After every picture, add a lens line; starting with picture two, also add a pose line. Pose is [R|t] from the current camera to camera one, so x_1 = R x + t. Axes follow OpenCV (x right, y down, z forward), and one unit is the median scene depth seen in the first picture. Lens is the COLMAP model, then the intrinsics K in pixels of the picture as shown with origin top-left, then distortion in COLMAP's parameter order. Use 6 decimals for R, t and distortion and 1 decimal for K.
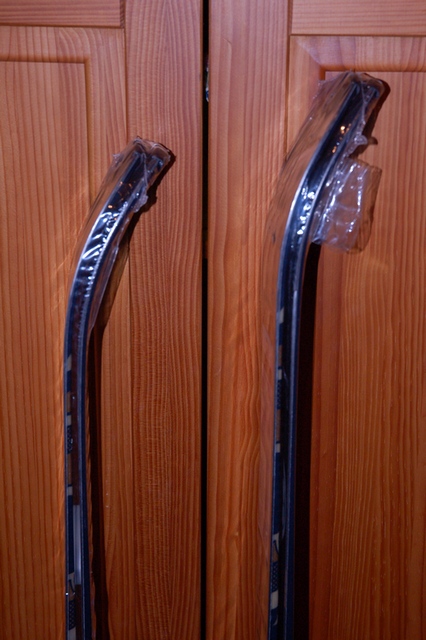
lens RADIAL K [[1270.4, 0, 216.2], [0, 1270.4, 318.7], [0, 0, 1]] dist [0.027955, 0.000000]
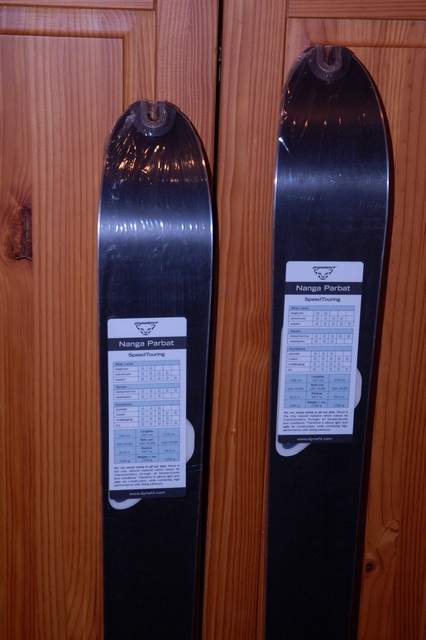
lens RADIAL K [[1361.8, 0, 209.8], [0, 1361.8, 321.7], [0, 0, 1]] dist [0.102745, 0.000000]
pose [[0.999490, 0.029961, -0.011092, 0.004270], [-0.030204, 0.999292, -0.022453, 0.101043], [0.010412, 0.022777, 0.999686, -0.321272]]
